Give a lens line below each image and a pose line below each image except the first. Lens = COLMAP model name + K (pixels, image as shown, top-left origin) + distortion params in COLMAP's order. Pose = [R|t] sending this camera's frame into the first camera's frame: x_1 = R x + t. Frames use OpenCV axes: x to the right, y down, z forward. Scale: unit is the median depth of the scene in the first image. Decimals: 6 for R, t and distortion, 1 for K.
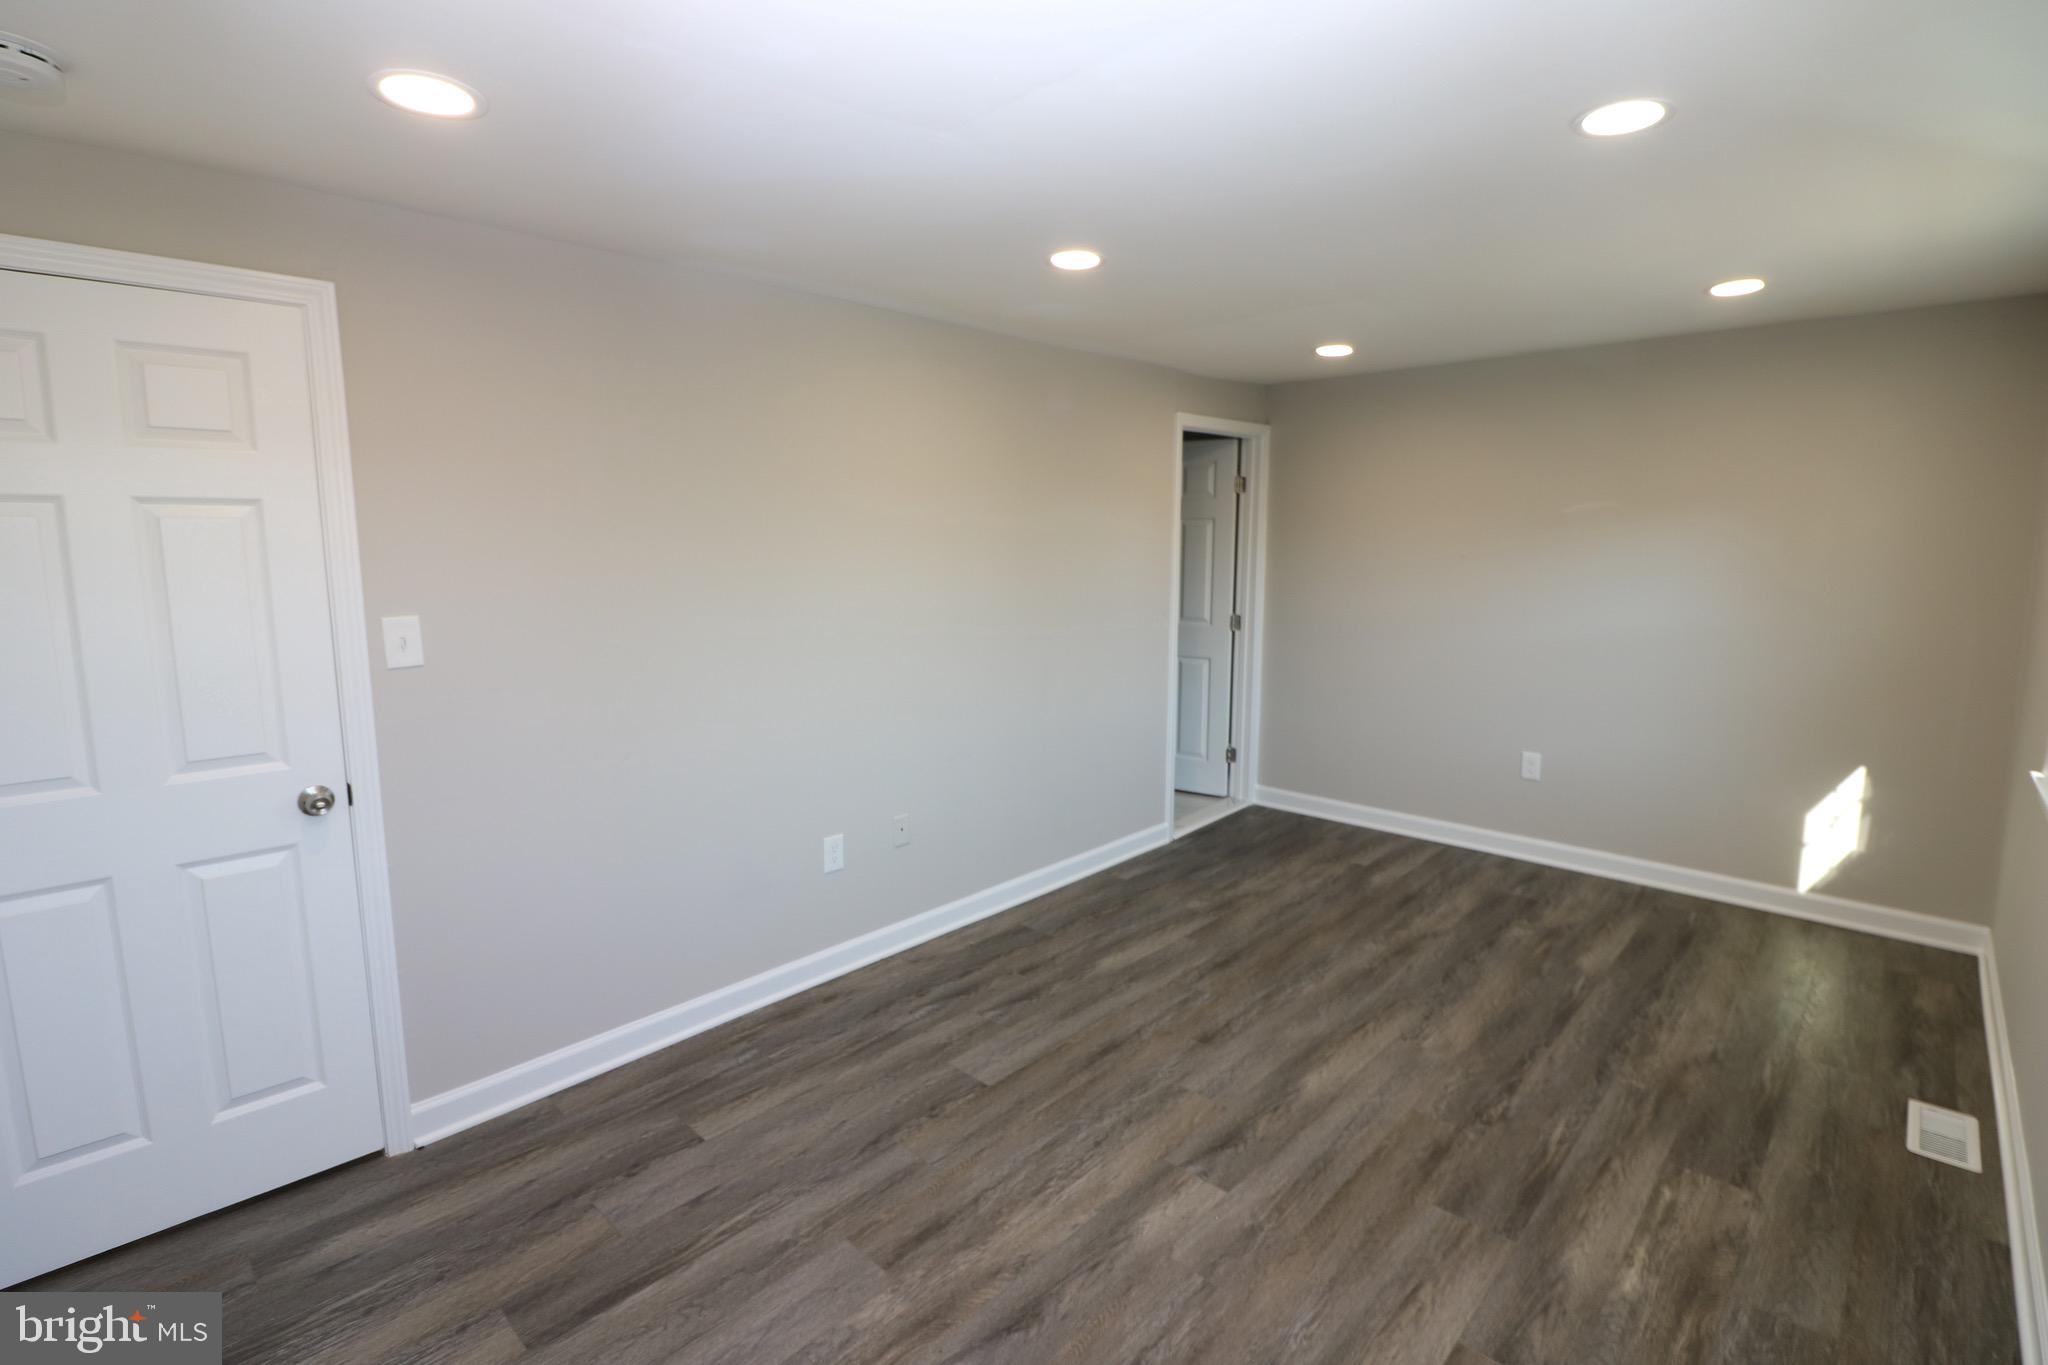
lens RADIAL K [[951.9, 0, 1020.3], [0, 951.9, 671.9], [0, 0, 1]] dist [-0.002554, -0.011968]
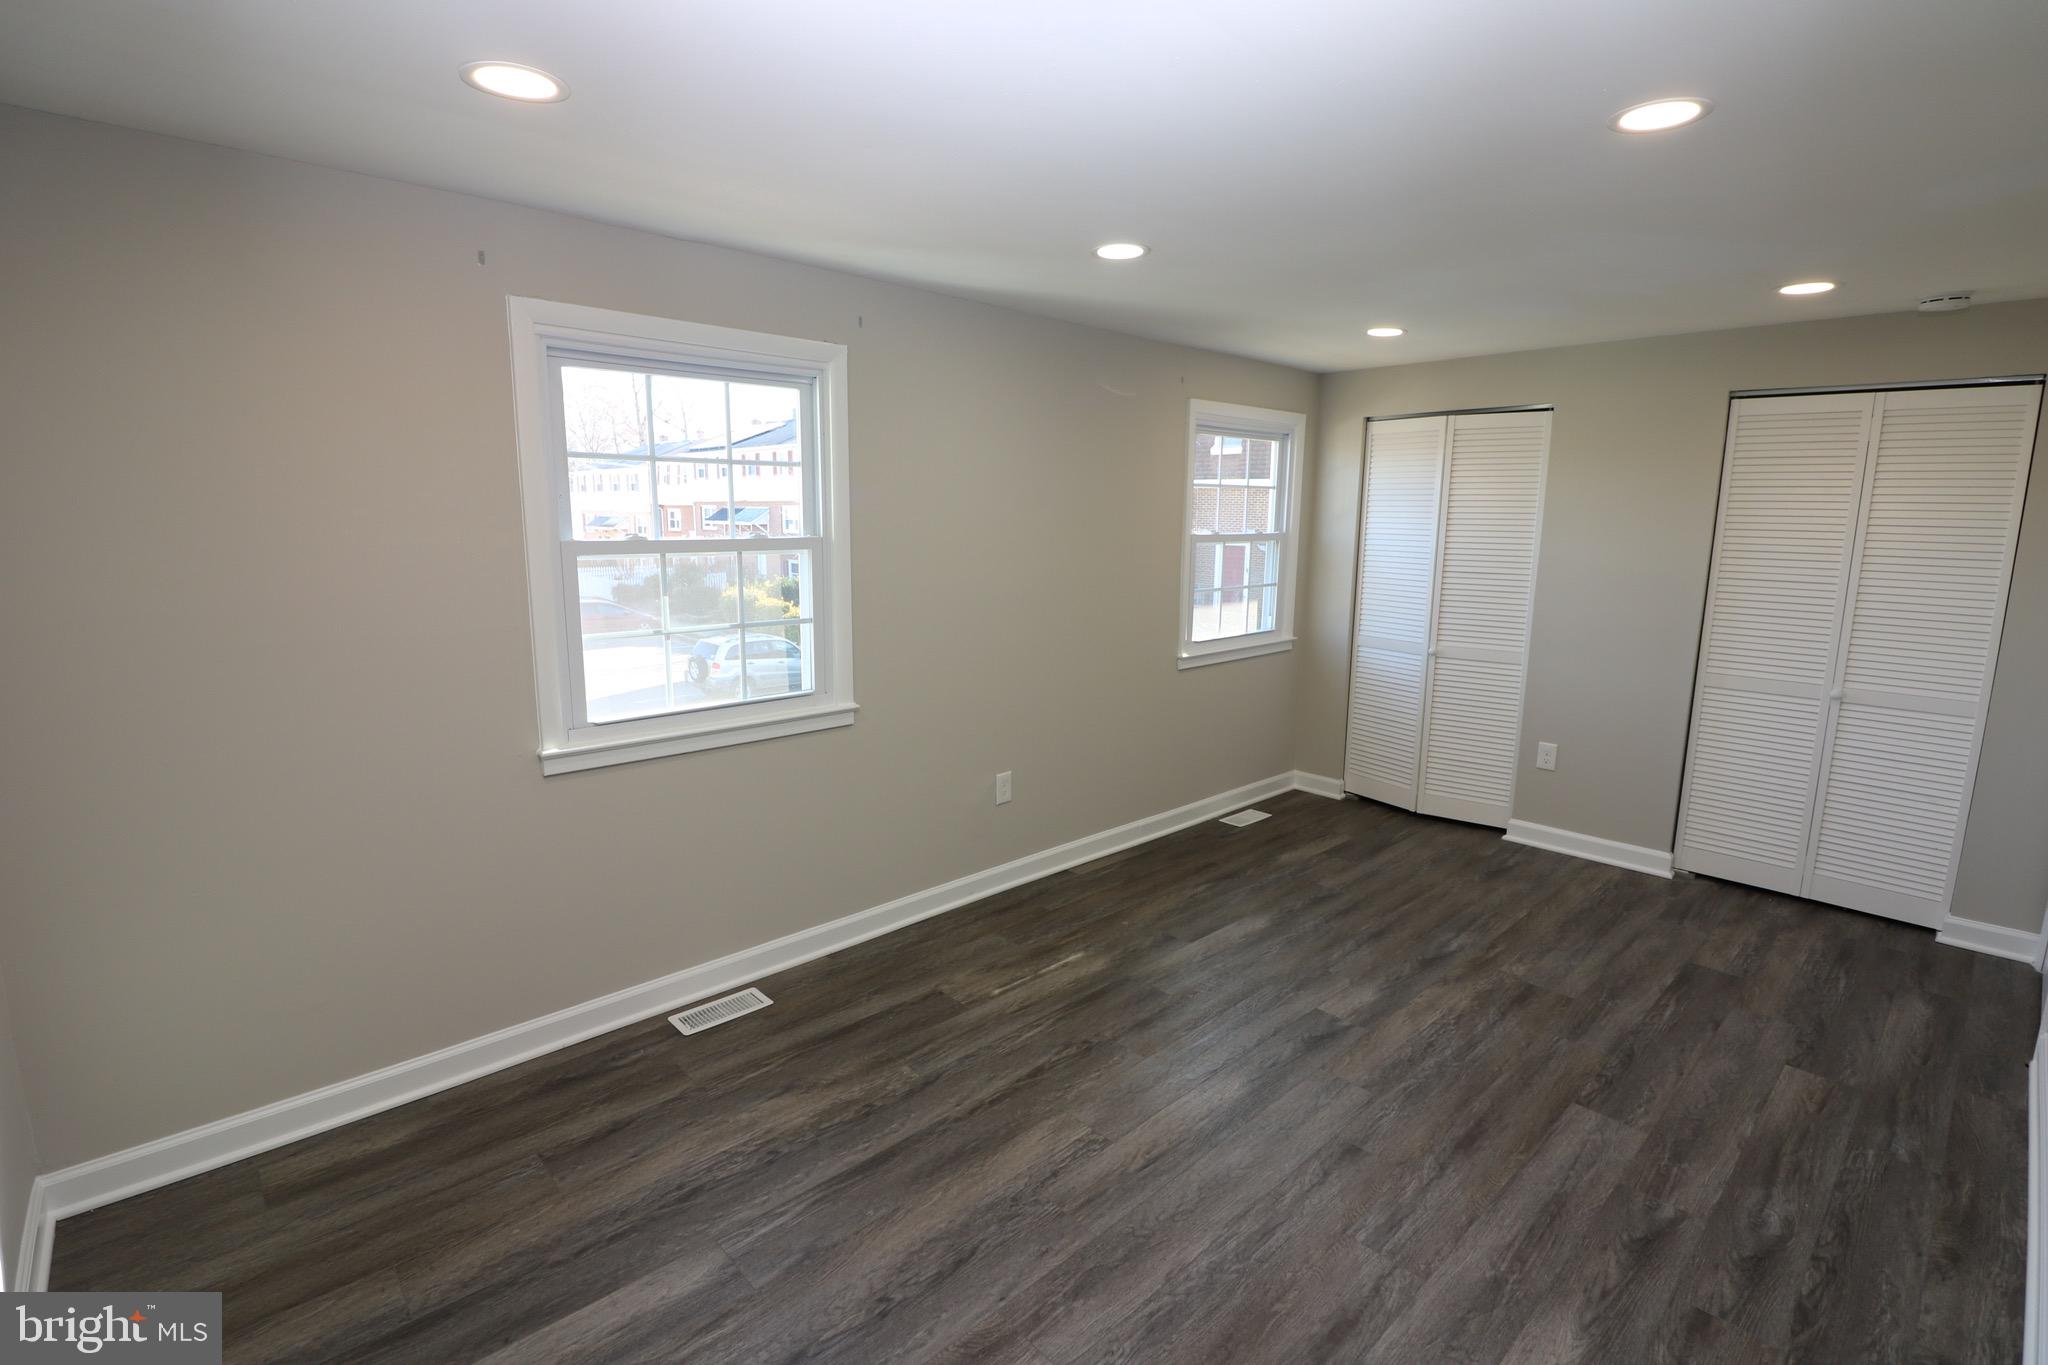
lens RADIAL K [[951.9, 0, 1028.5], [0, 951.9, 655.3], [0, 0, 1]] dist [-0.002554, -0.011968]
pose [[-0.998733, -0.009720, 0.049377, 0.427310], [0.004744, 0.958616, 0.284663, -0.243835], [-0.050101, 0.284537, -0.957355, 1.641909]]
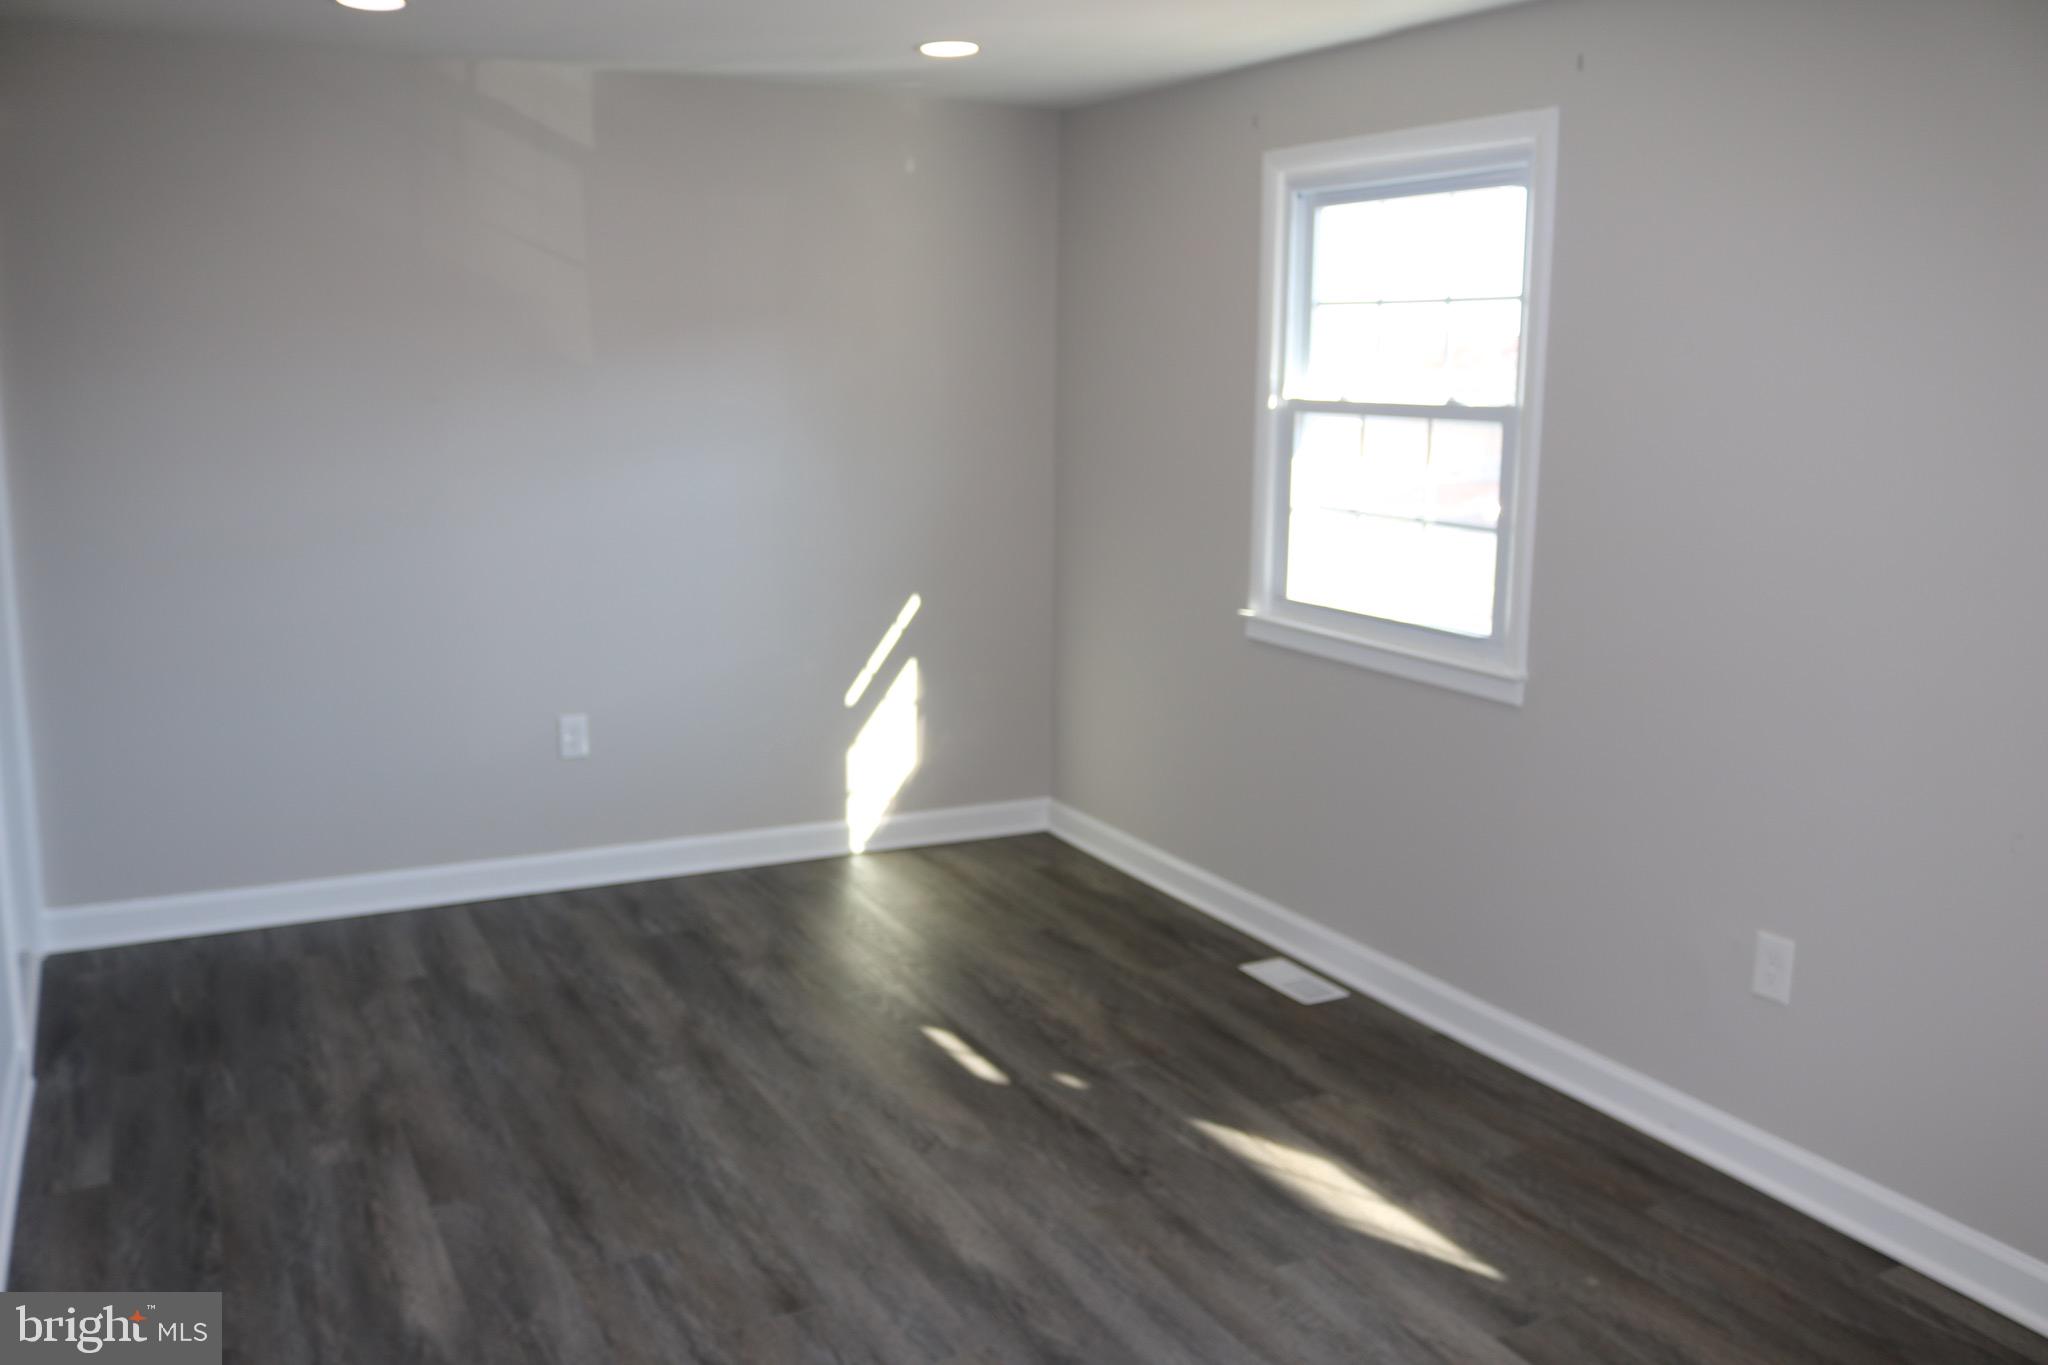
lens RADIAL K [[1698.1, 0, 1031.2], [0, 1698.1, 667.3], [0, 0, 1]] dist [-0.155856, 0.122536]
pose [[0.310775, -0.157138, 0.937404, -0.585721], [0.116621, 0.985091, 0.126469, -0.074565], [-0.943302, 0.070018, 0.324467, 0.529183]]
